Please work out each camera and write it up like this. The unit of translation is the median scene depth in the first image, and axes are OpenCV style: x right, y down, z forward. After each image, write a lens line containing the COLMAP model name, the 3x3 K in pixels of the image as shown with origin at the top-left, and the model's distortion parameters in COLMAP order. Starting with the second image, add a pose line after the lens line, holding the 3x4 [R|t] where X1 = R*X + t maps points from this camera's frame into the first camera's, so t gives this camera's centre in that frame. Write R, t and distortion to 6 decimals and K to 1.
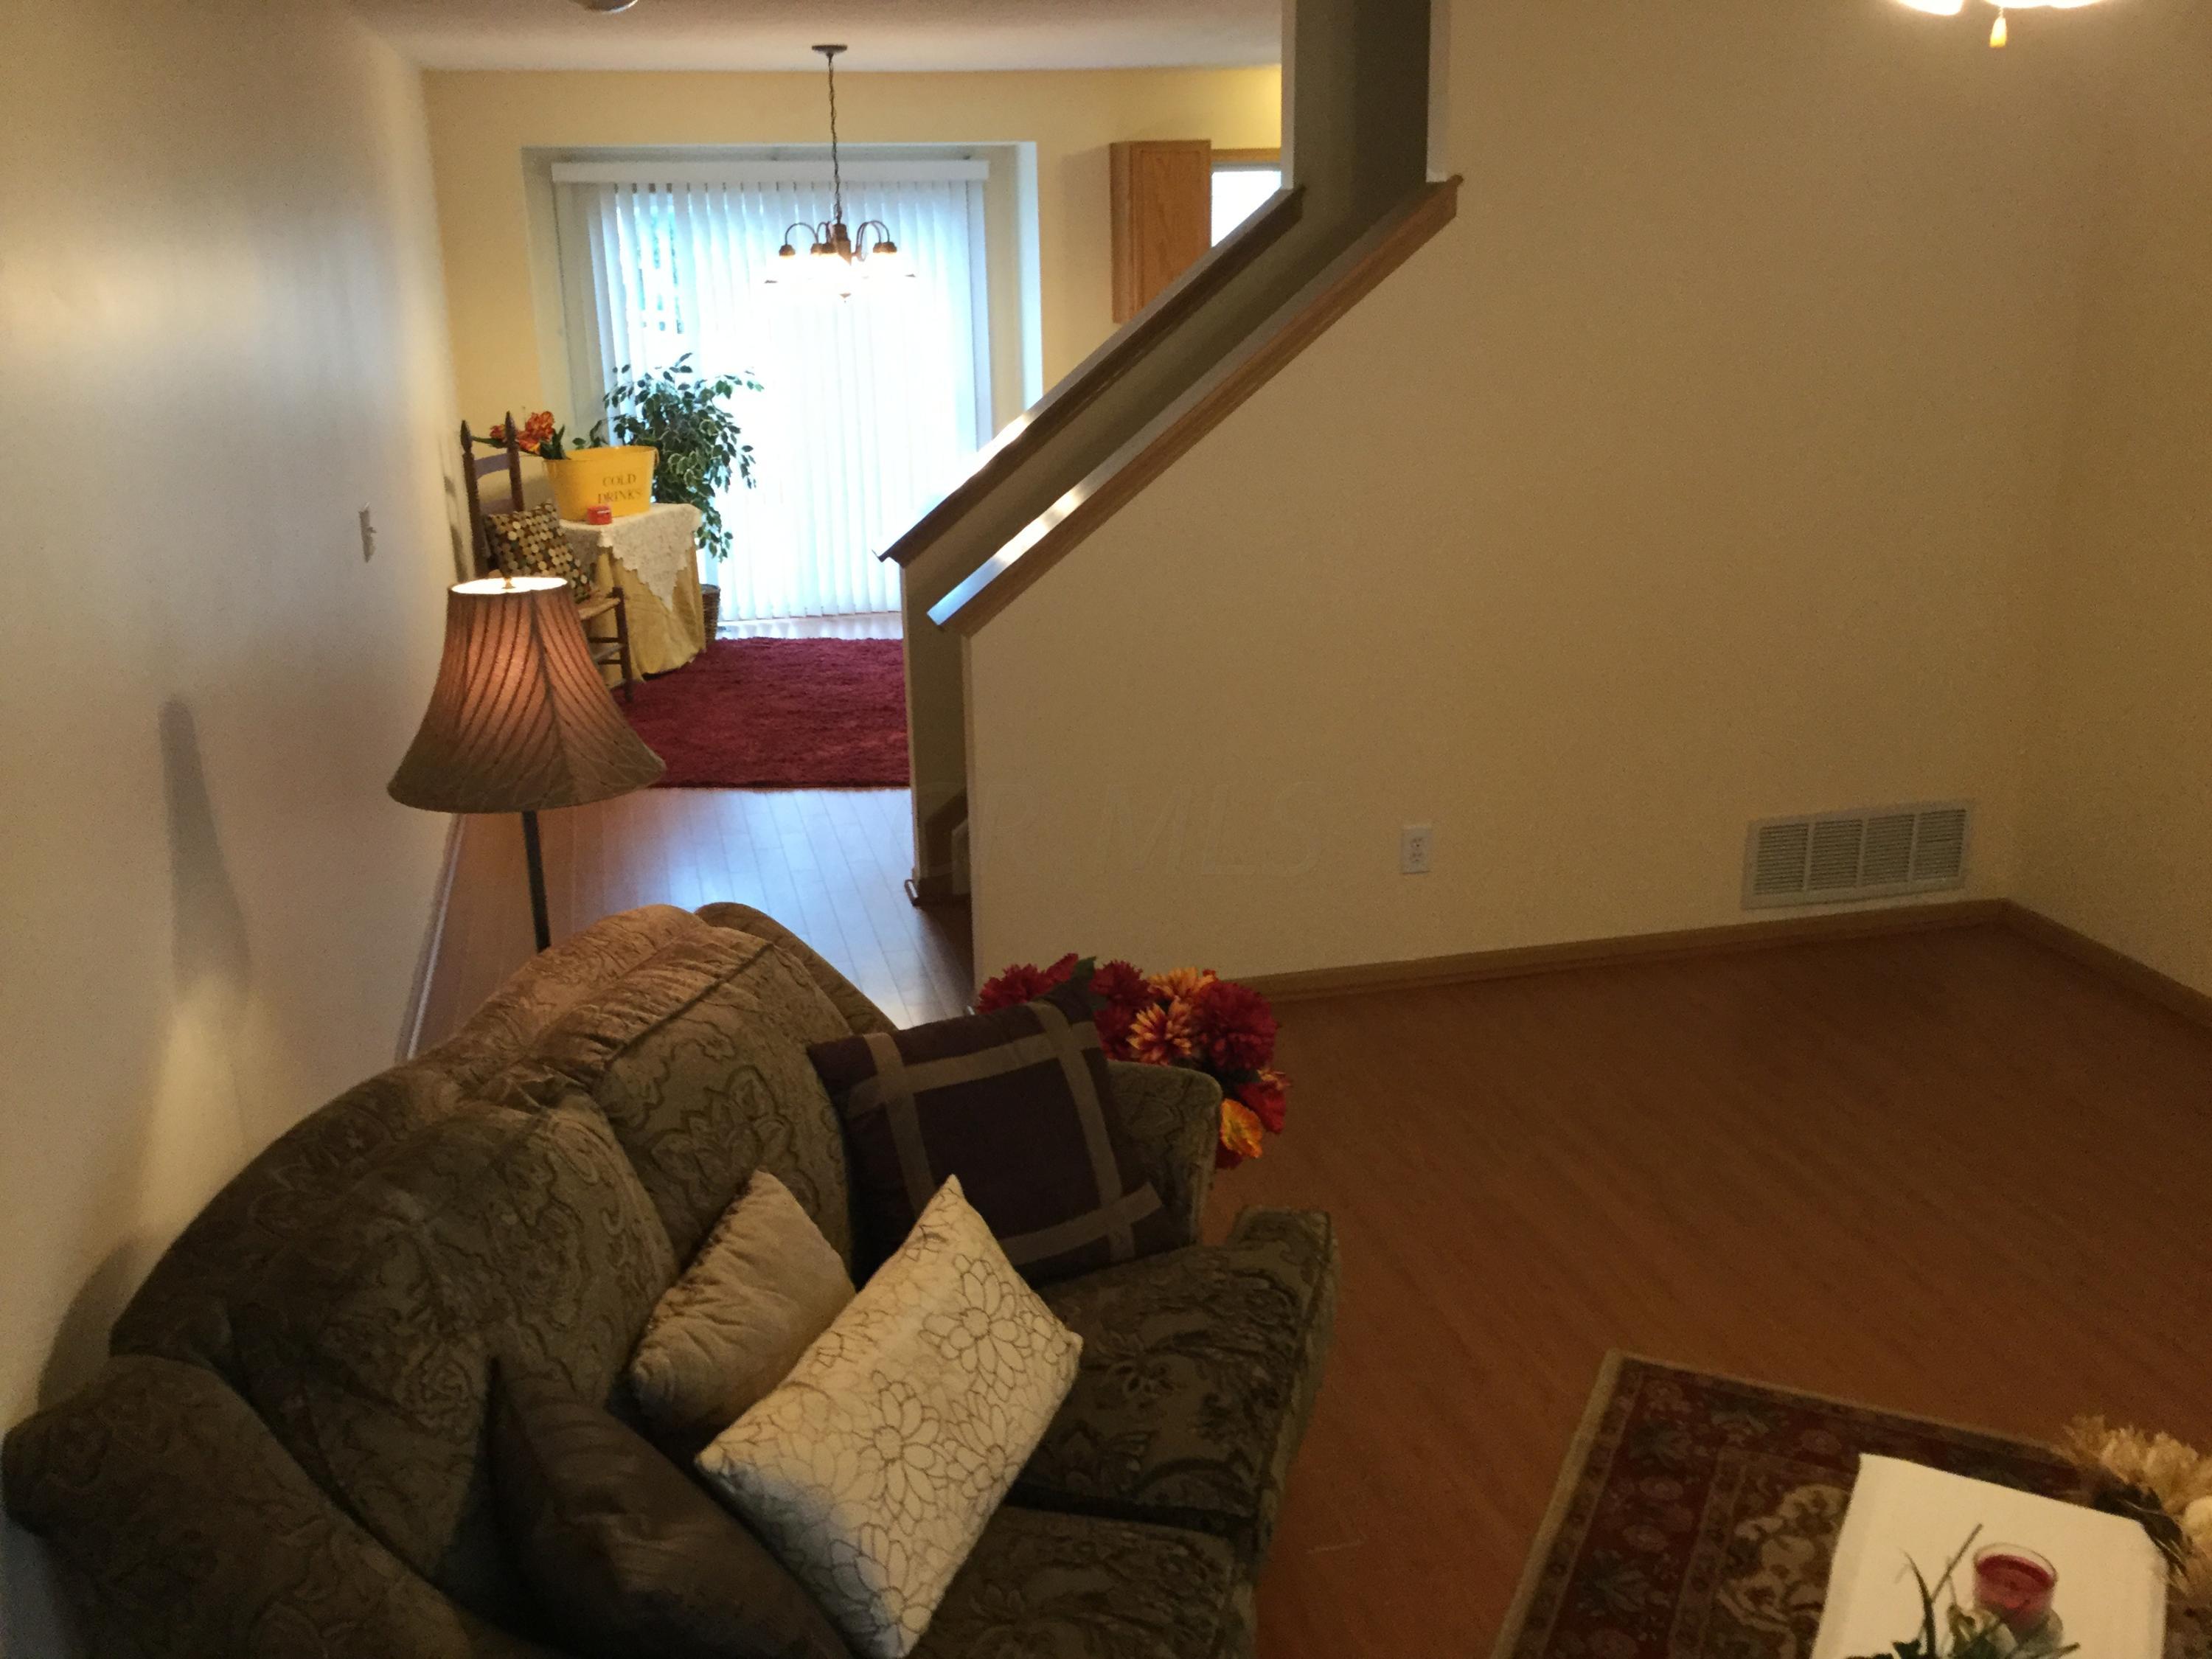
lens RADIAL K [[1971.6, 0, 1103.5], [0, 1971.6, 836.7], [0, 0, 1]] dist [0.095292, -0.216720]
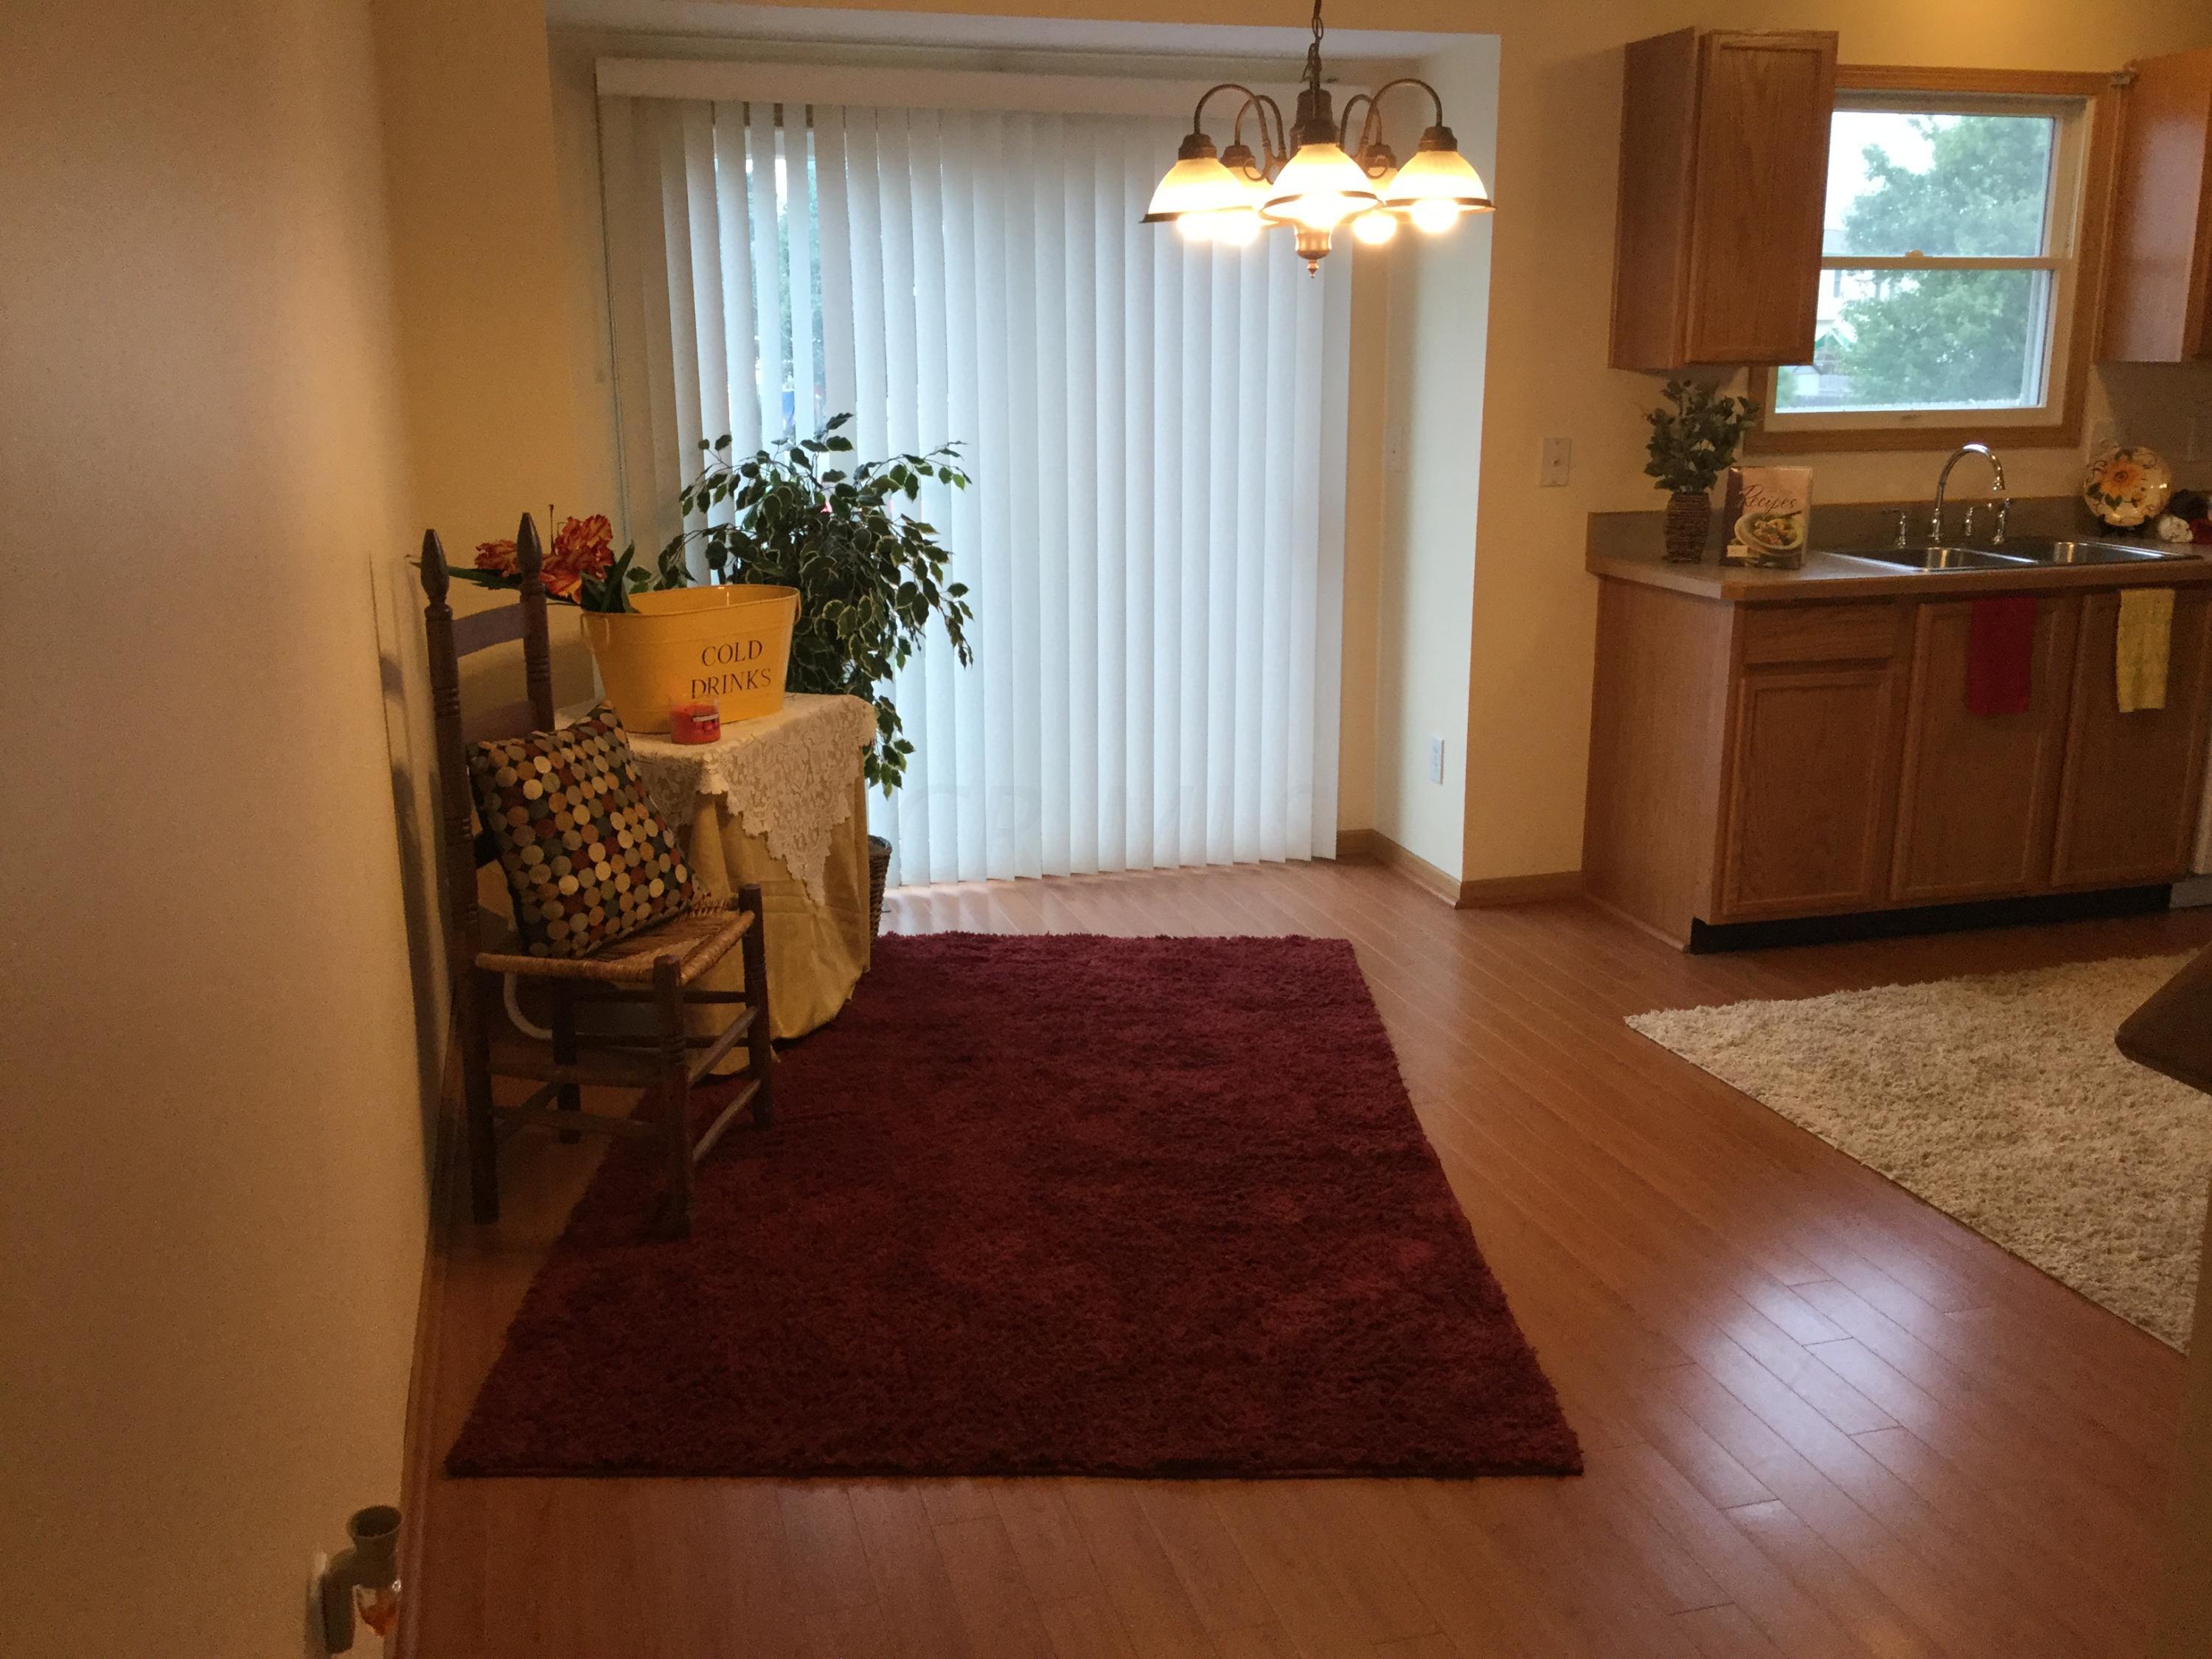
lens RADIAL K [[1981.3, 0, 1106.0], [0, 1981.3, 829.5], [0, 0, 1]] dist [0.076475, -0.128618]
pose [[0.999363, 0.004069, 0.035468, -0.160206], [-0.001688, 0.997758, -0.066903, -0.097394], [-0.035660, 0.066800, 0.997129, 0.478159]]
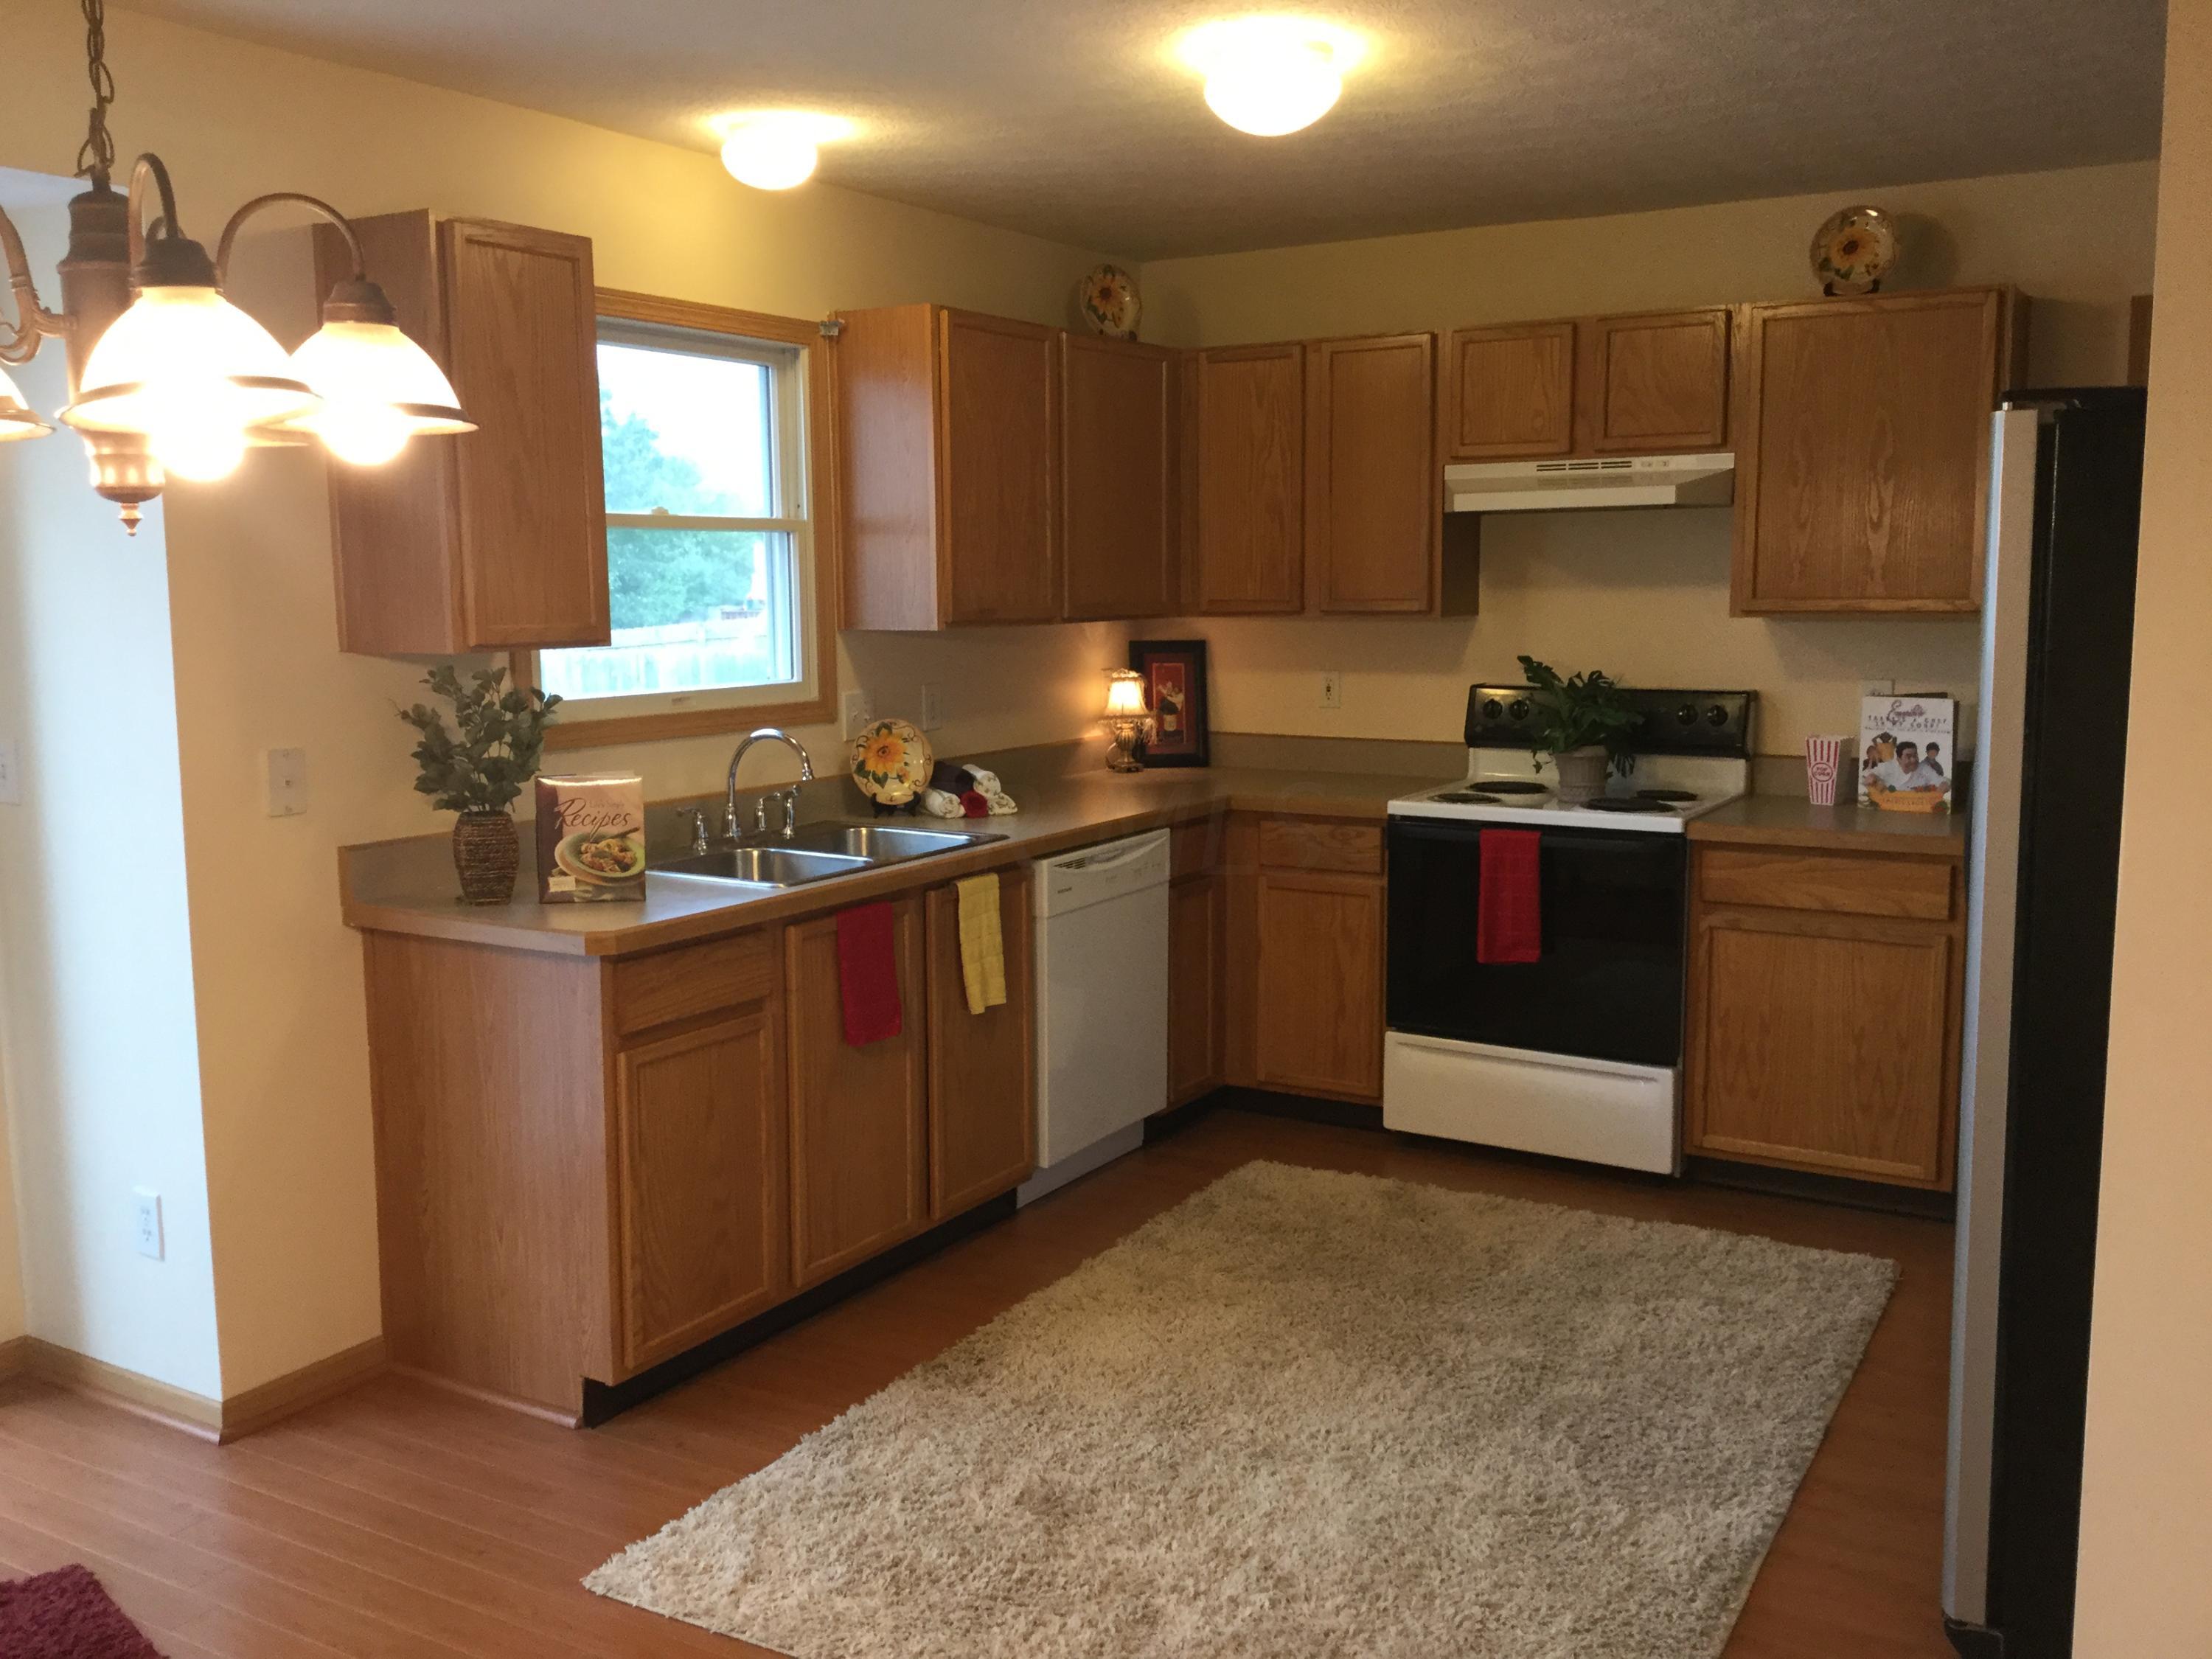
lens RADIAL K [[1971.6, 0, 1103.5], [0, 1971.6, 836.7], [0, 0, 1]] dist [0.095292, -0.216720]
pose [[0.703629, -0.082408, 0.705773, -0.181762], [0.210756, 0.972761, -0.096534, -0.157828], [-0.678593, 0.216670, 0.701830, 0.646280]]
